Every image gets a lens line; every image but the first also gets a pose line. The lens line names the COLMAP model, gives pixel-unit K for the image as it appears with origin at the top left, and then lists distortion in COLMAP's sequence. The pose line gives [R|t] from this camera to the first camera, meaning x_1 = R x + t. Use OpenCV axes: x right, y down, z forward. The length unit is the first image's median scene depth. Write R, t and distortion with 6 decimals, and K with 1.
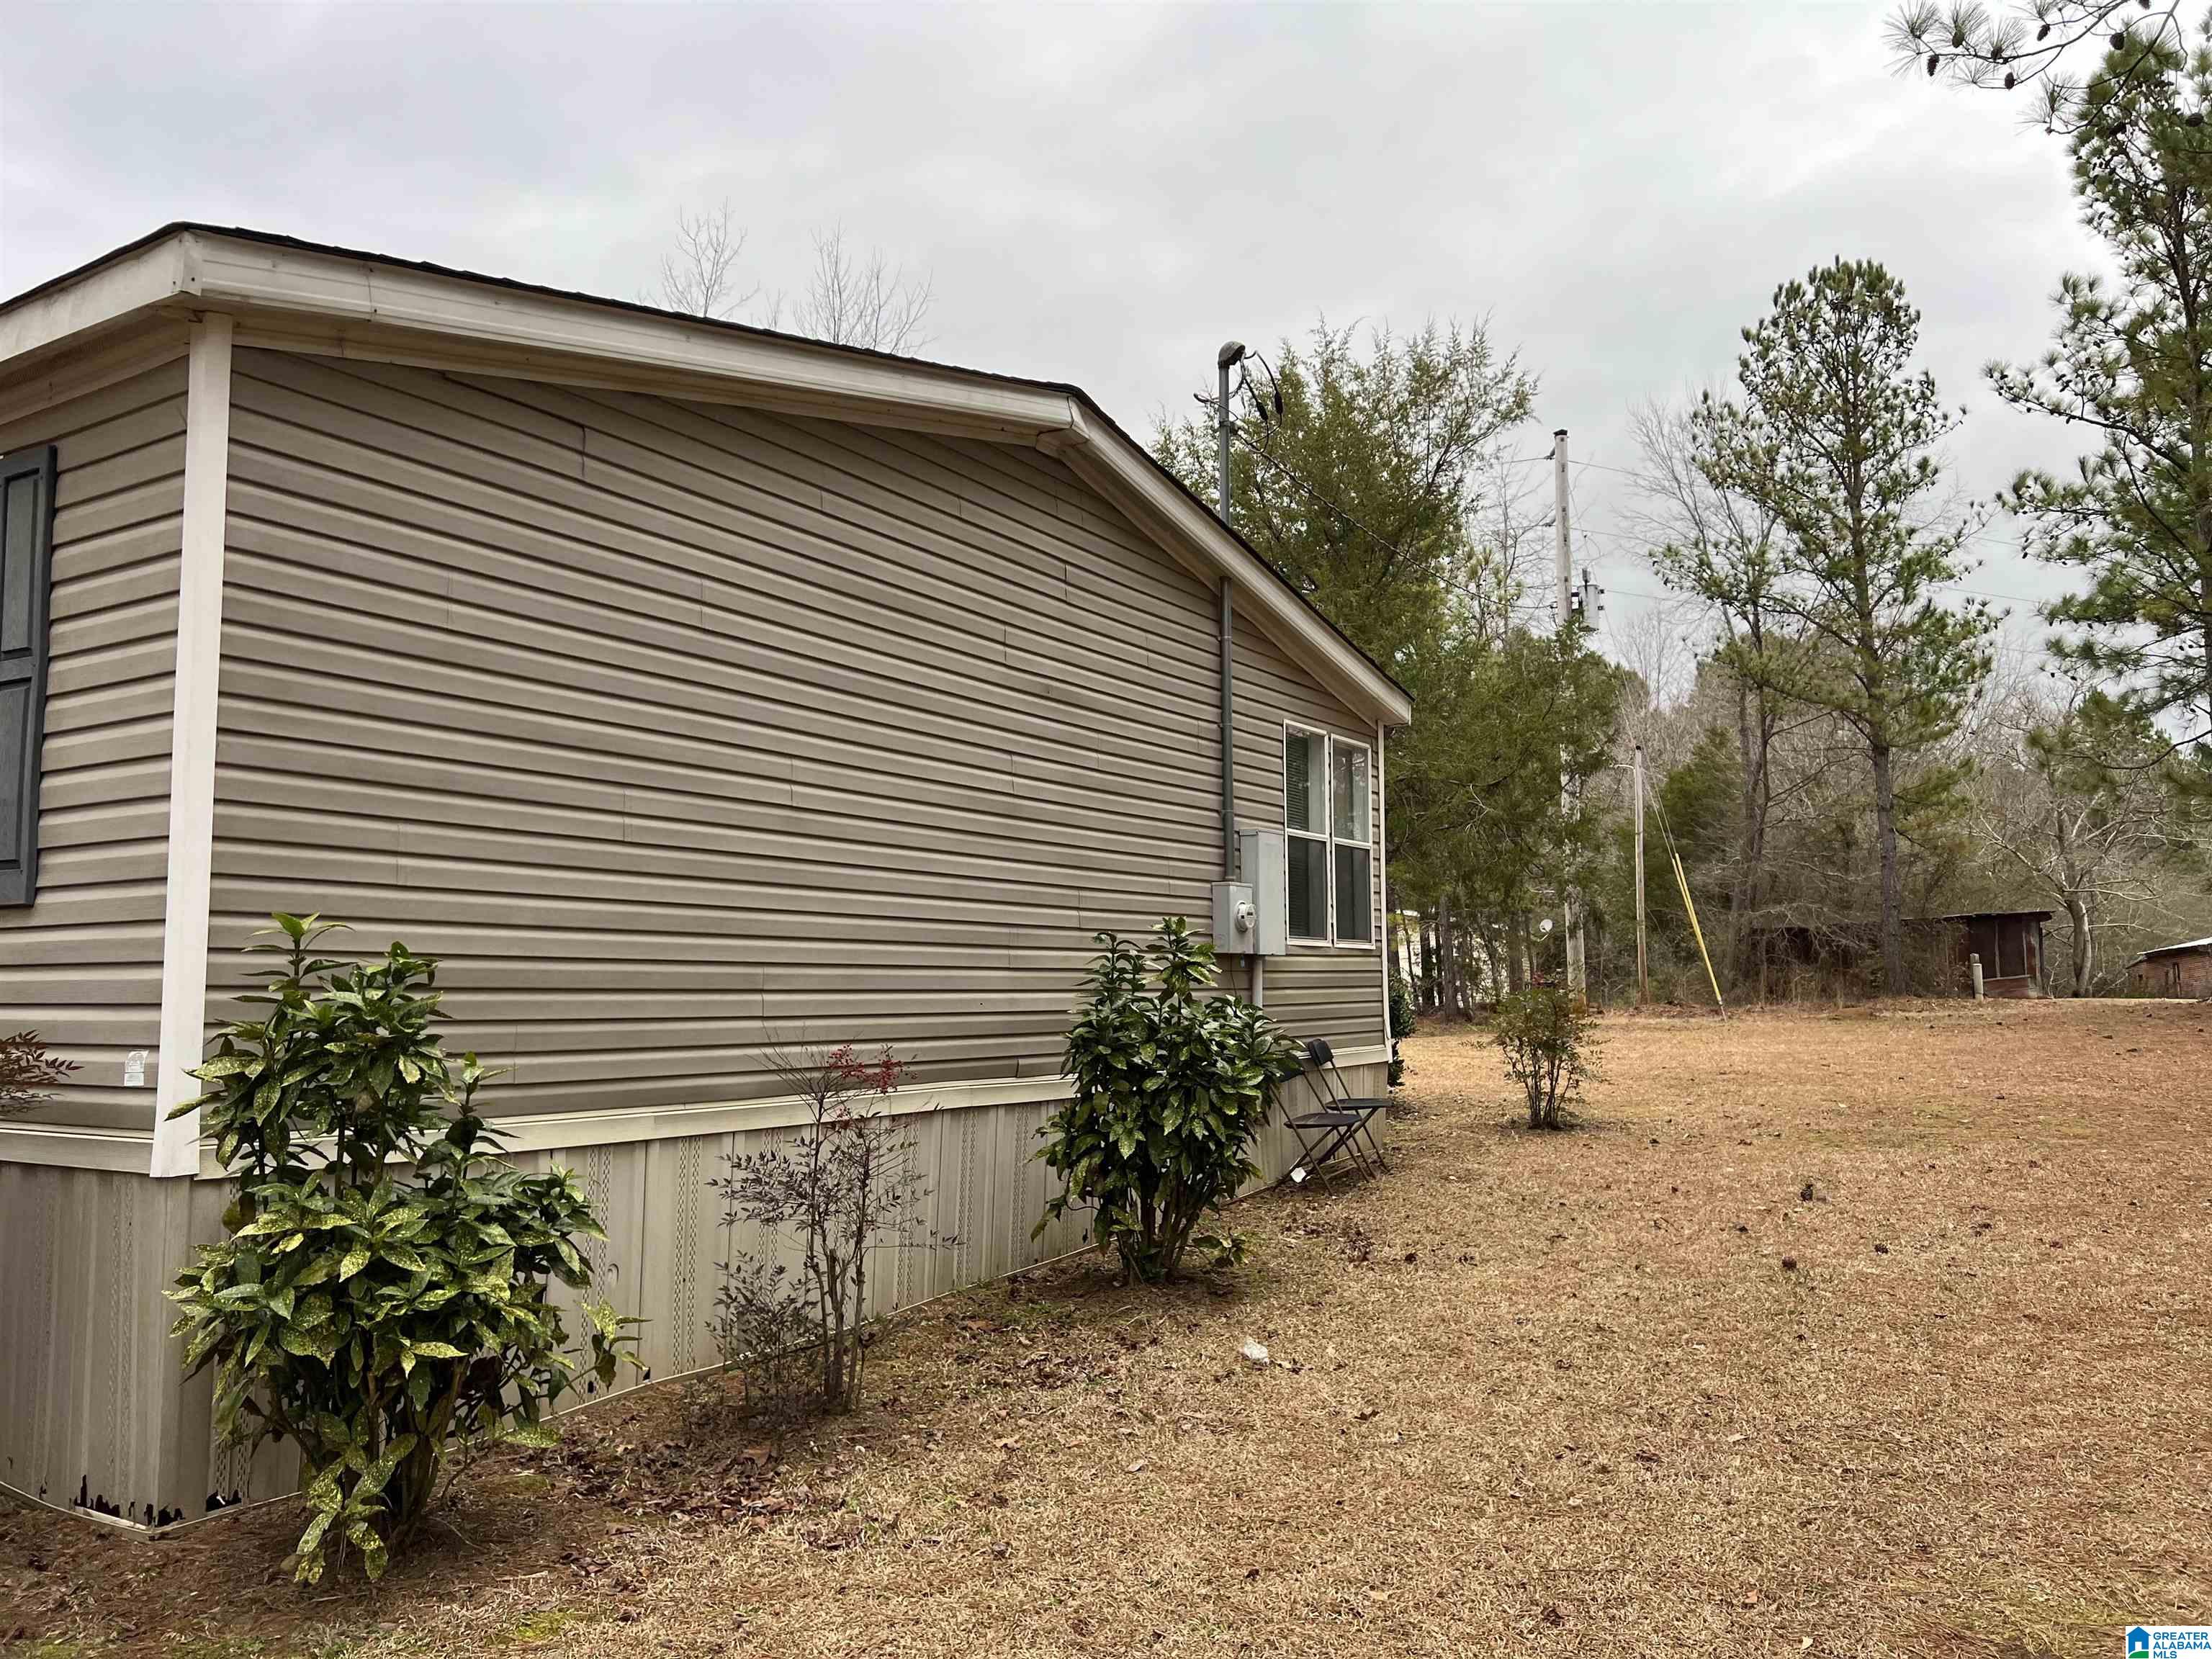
lens RADIAL K [[1652.8, 0, 1106.1], [0, 1652.8, 820.4], [0, 0, 1]] dist [0.032038, -0.013796]
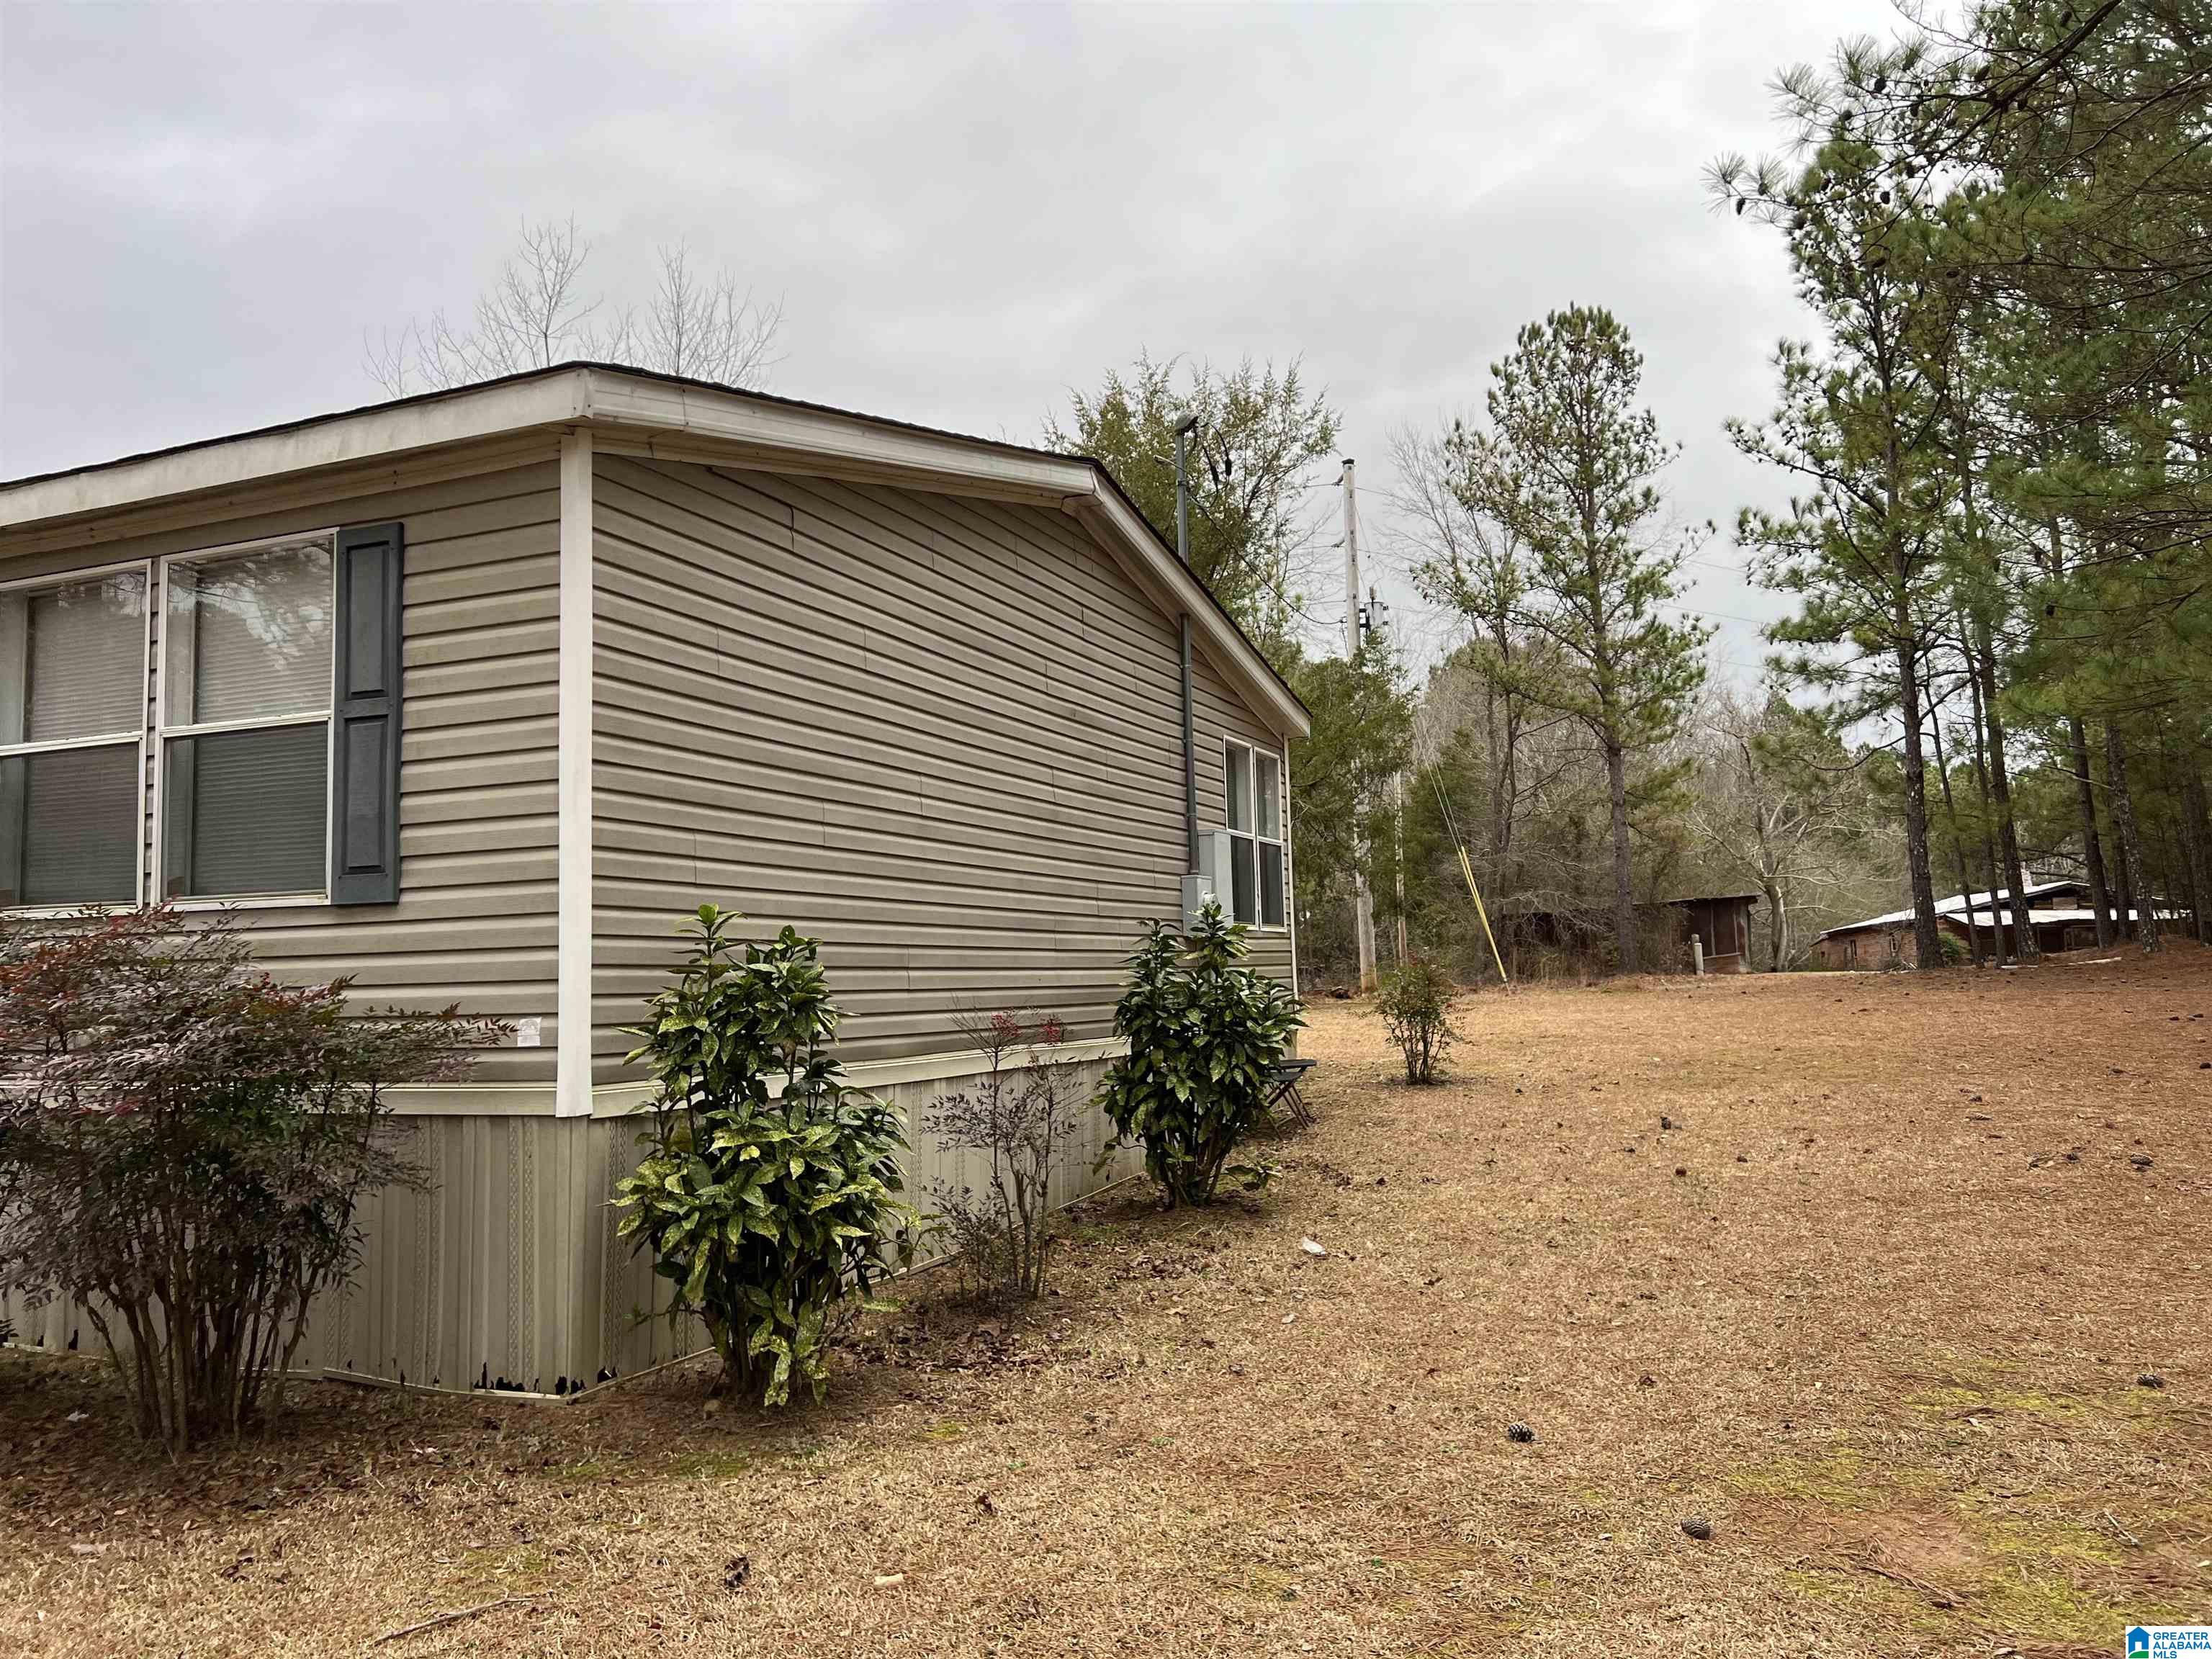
lens RADIAL K [[1656.7, 0, 1096.7], [0, 1656.7, 797.4], [0, 0, 1]] dist [0.064731, -0.059289]
pose [[0.987743, -0.003352, 0.156051, -0.081816], [0.005065, 0.999931, -0.010585, -0.002691], [-0.156004, 0.011246, 0.987692, -0.069208]]
